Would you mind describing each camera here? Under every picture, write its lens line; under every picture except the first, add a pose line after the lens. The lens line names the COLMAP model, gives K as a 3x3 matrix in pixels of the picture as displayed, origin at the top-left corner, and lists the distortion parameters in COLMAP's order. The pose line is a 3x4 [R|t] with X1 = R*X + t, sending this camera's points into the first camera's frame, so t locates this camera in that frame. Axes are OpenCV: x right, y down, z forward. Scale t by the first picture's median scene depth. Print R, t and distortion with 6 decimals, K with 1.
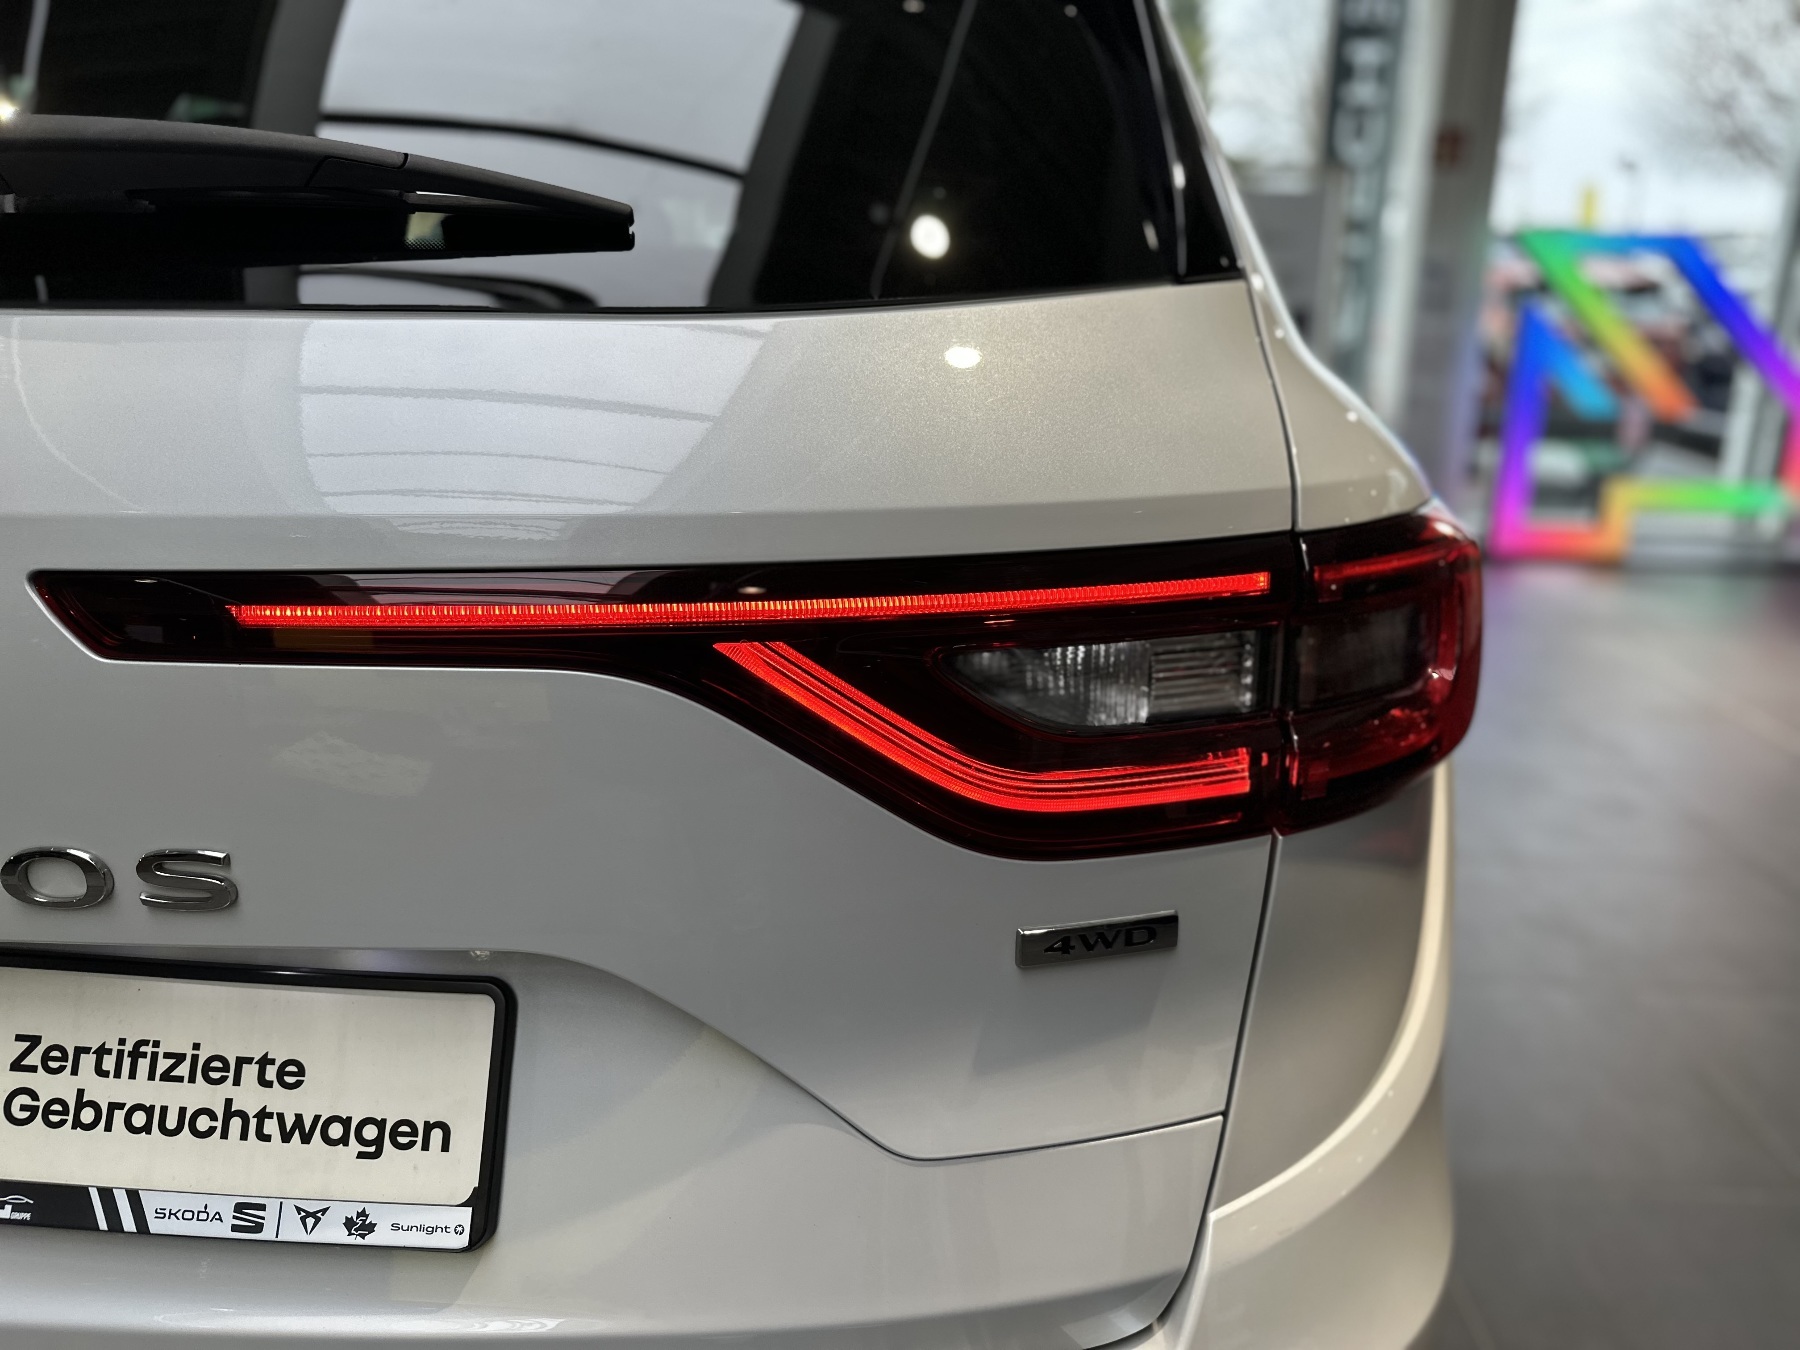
lens RADIAL K [[1263.1, 0, 914.5], [0, 1263.1, 691.8], [0, 0, 1]] dist [0.027659, -0.026762]
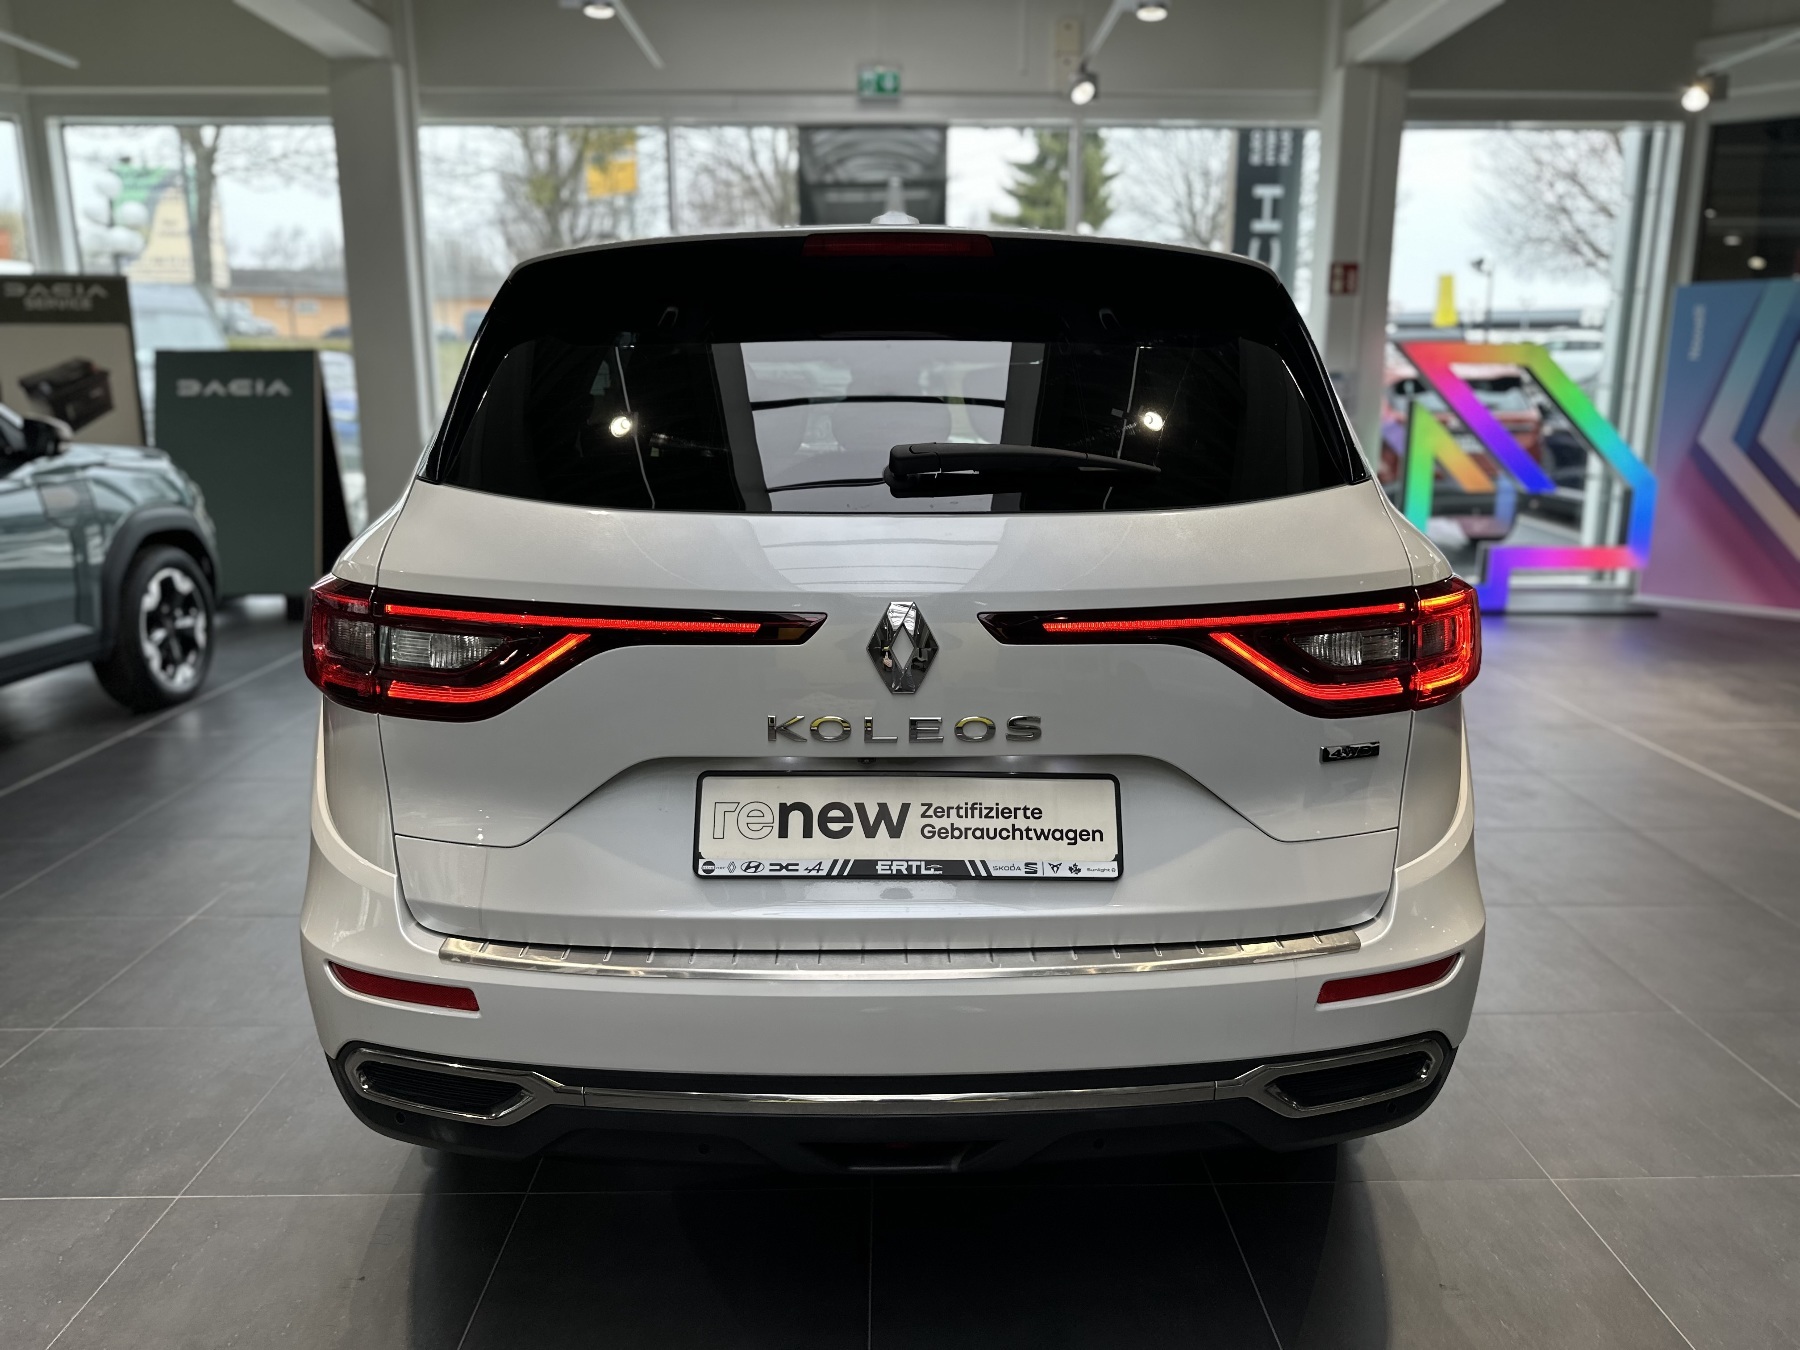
lens RADIAL K [[1263.1, 0, 880.4], [0, 1263.1, 662.4], [0, 0, 1]] dist [0.027659, -0.026762]
pose [[0.998054, -0.031477, 0.053824, -0.921165], [0.035553, 0.996433, -0.076530, 0.184756], [-0.051223, 0.078295, 0.995613, -1.471214]]
